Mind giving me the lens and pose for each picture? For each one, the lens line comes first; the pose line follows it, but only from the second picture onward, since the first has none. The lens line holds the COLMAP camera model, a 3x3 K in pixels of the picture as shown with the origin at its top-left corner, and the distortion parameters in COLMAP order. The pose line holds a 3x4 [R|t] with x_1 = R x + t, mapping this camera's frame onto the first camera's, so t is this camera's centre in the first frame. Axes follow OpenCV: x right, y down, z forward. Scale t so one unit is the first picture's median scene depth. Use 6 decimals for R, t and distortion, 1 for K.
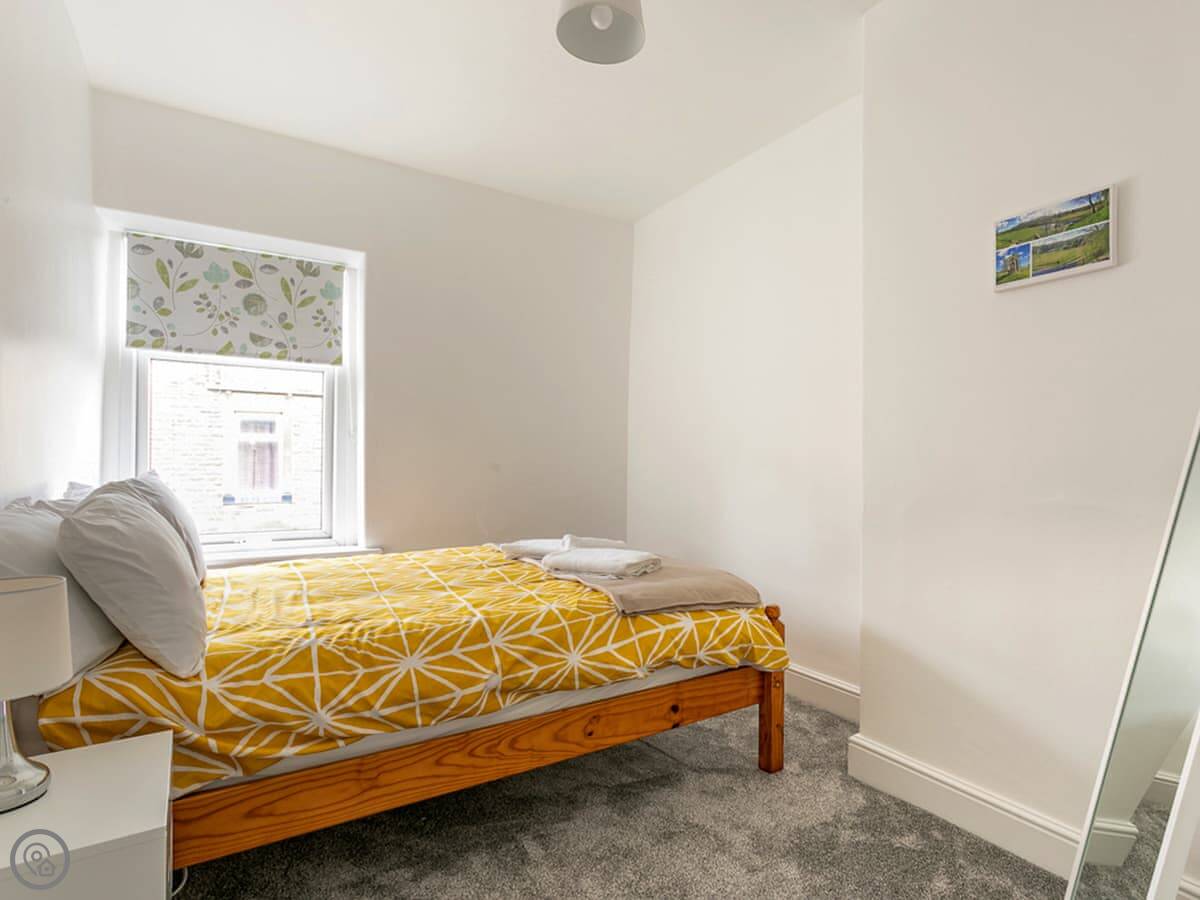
lens RADIAL K [[778.2, 0, 600.0], [0, 778.2, 450.0], [0, 0, 1]] dist [-0.004963, -0.000239]
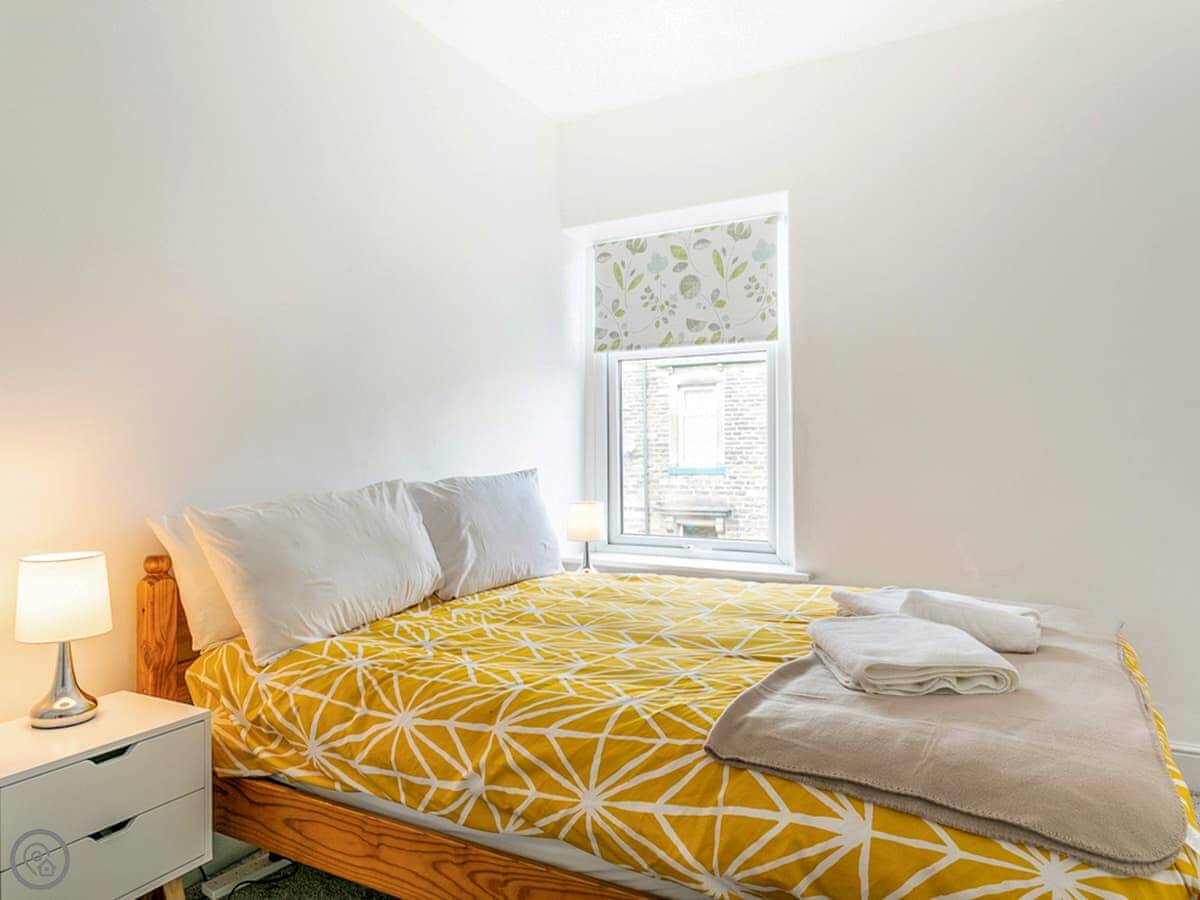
lens RADIAL K [[778.2, 0, 600.0], [0, 778.2, 450.0], [0, 0, 1]] dist [-0.004963, -0.000239]
pose [[0.433508, -0.015756, -0.901012, 0.349570], [0.020104, 0.999767, -0.007810, 0.009306], [0.900925, -0.014729, 0.433724, 0.540560]]
